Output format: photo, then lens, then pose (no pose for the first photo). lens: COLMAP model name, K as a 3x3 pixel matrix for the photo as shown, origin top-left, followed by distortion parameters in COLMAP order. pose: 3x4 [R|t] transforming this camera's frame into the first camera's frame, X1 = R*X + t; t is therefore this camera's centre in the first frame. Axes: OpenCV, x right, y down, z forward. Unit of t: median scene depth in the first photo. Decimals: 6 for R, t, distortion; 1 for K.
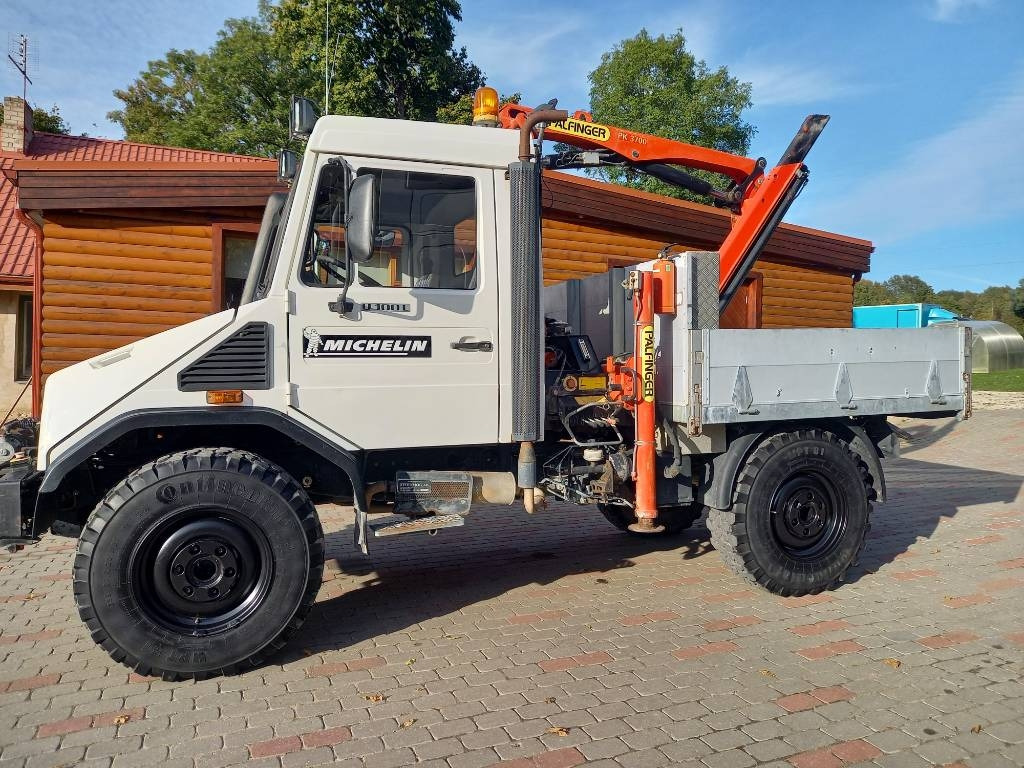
lens RADIAL K [[757.1, 0, 527.0], [0, 757.1, 385.0], [0, 0, 1]] dist [0.028970, -0.003577]
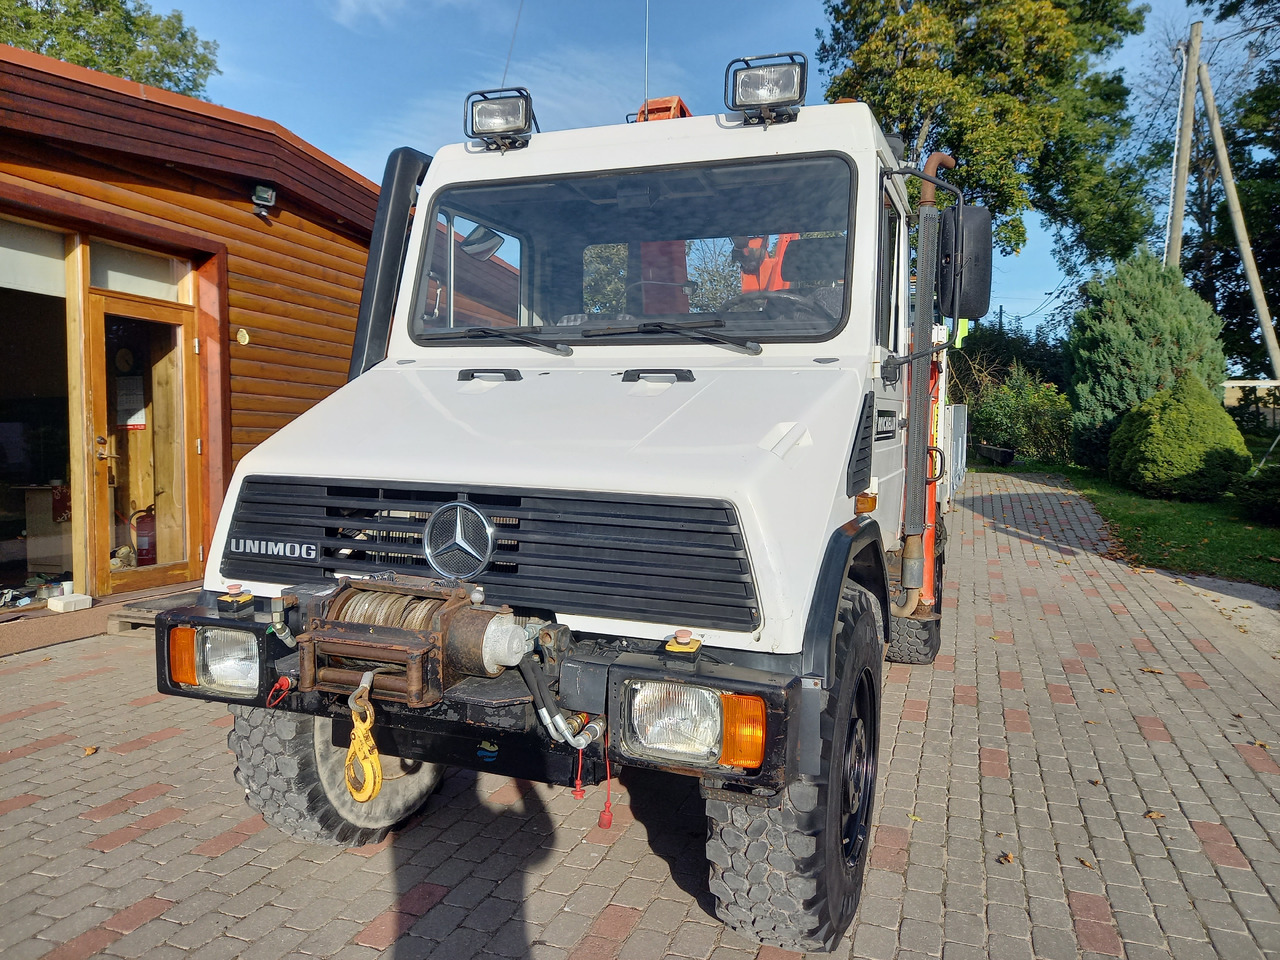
lens RADIAL K [[929.7, 0, 643.3], [0, 929.7, 479.5], [0, 0, 1]] dist [0.078882, -0.089597]
pose [[0.656046, -0.043602, 0.753460, -0.936280], [0.015307, 0.998893, 0.044478, -0.033563], [-0.754566, -0.017646, 0.655987, 0.432430]]
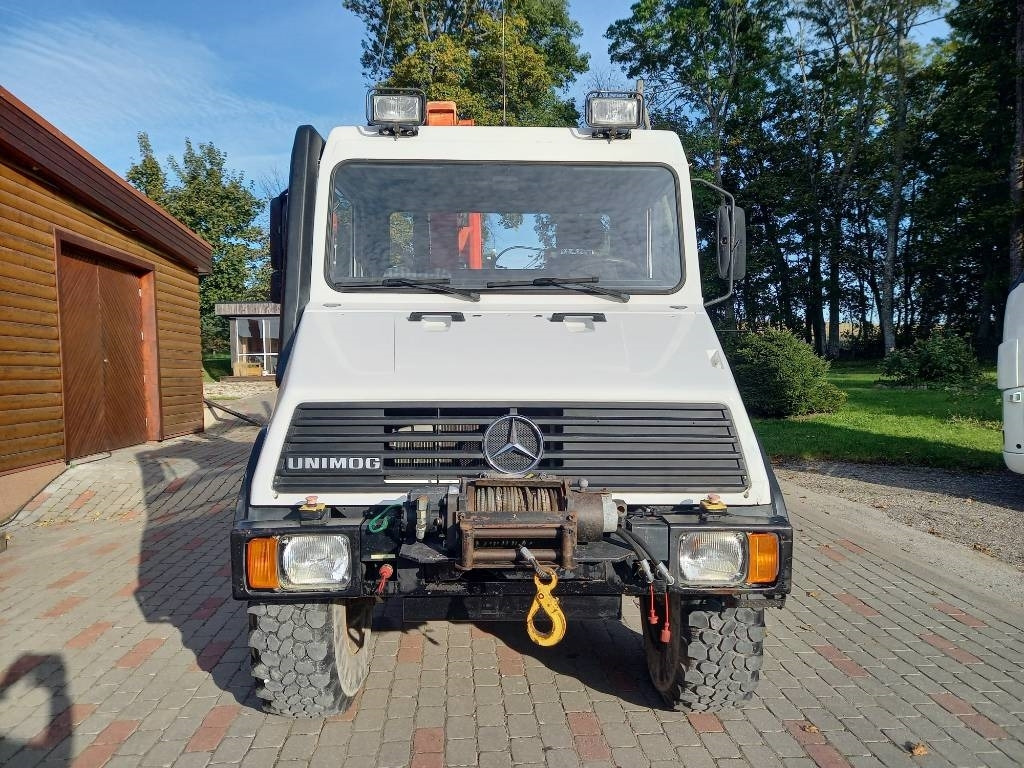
lens RADIAL K [[750.9, 0, 509.0], [0, 750.9, 384.7], [0, 0, 1]] dist [0.032995, -0.006443]
pose [[0.305372, -0.046597, 0.951092, -1.108568], [0.036785, 0.998634, 0.037116, -0.040875], [-0.951522, 0.023652, 0.306668, 0.660186]]
